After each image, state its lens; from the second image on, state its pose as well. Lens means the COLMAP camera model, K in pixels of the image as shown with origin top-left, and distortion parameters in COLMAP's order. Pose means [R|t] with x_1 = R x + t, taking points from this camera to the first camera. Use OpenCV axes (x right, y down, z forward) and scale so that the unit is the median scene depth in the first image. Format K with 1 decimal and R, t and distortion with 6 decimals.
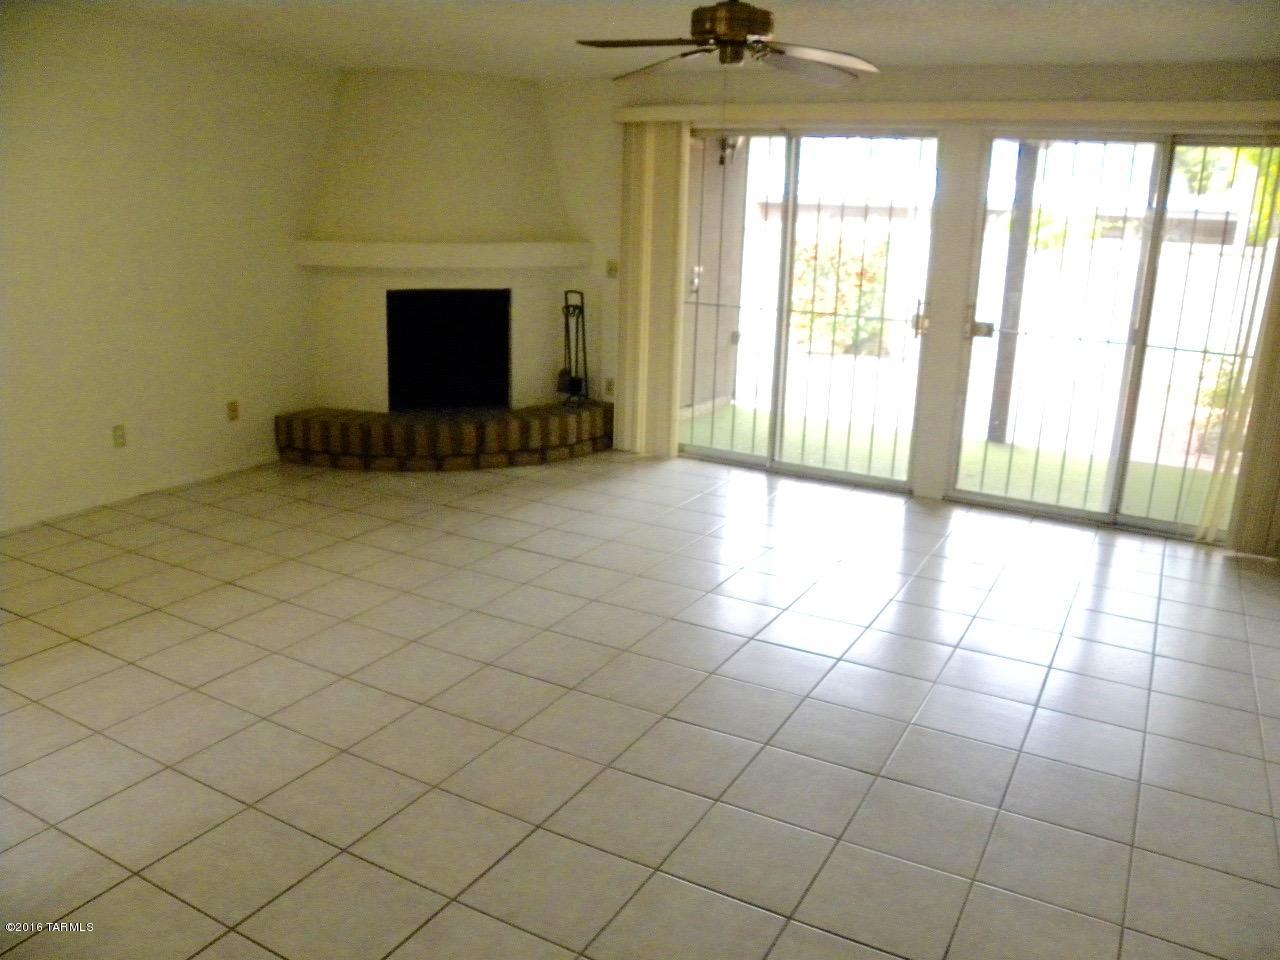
lens RADIAL K [[955.4, 0, 640.0], [0, 955.4, 480.0], [0, 0, 1]] dist [-0.130550, 0.003461]
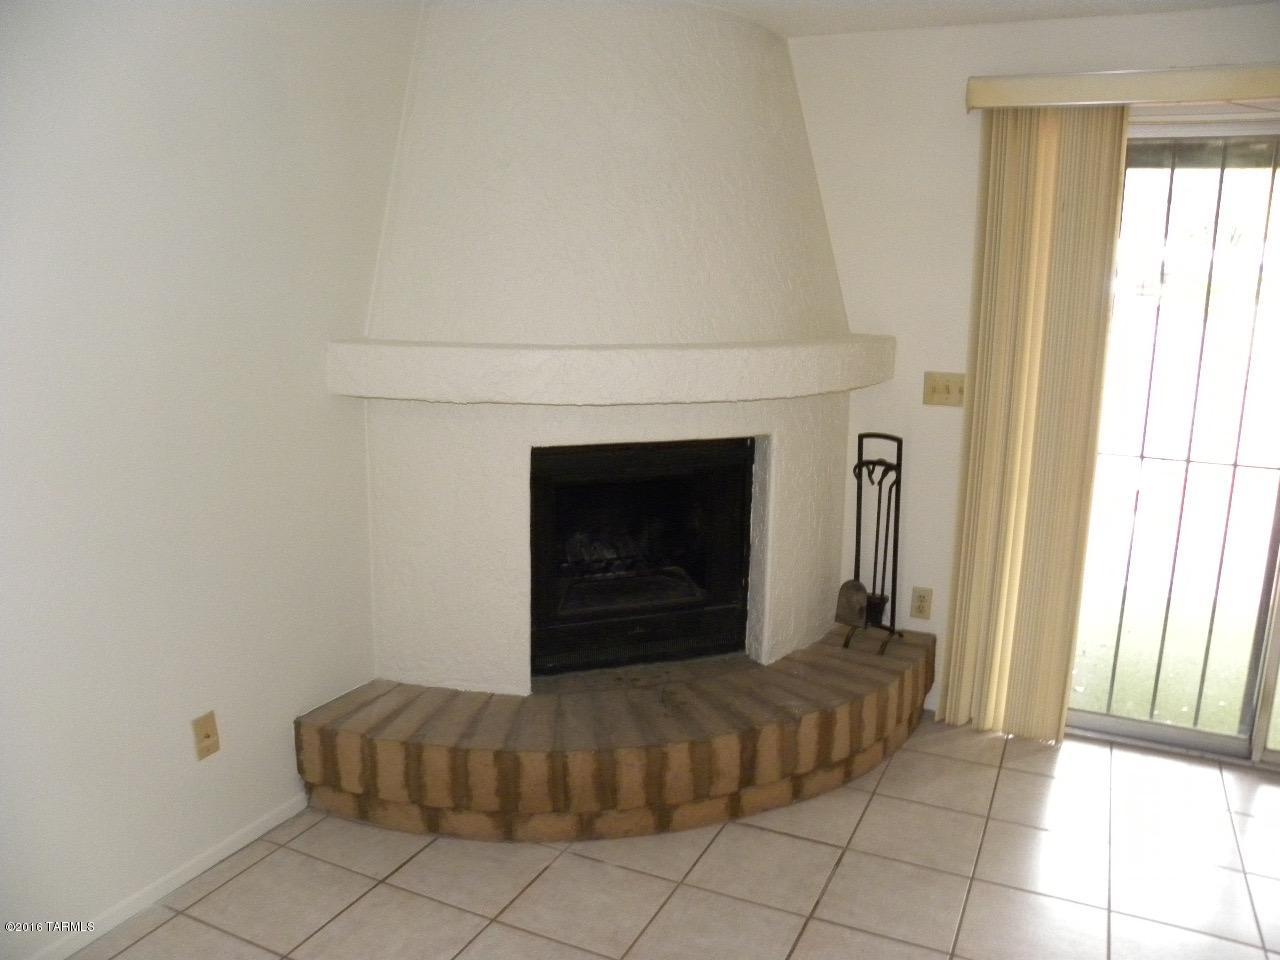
lens RADIAL K [[980.8, 0, 640.0], [0, 980.8, 480.0], [0, 0, 1]] dist [-0.105614, 0.008008]
pose [[0.998310, -0.023025, 0.053352, -0.241612], [0.026693, 0.997253, -0.069095, -0.148966], [-0.051615, 0.070402, 0.996182, 0.507578]]
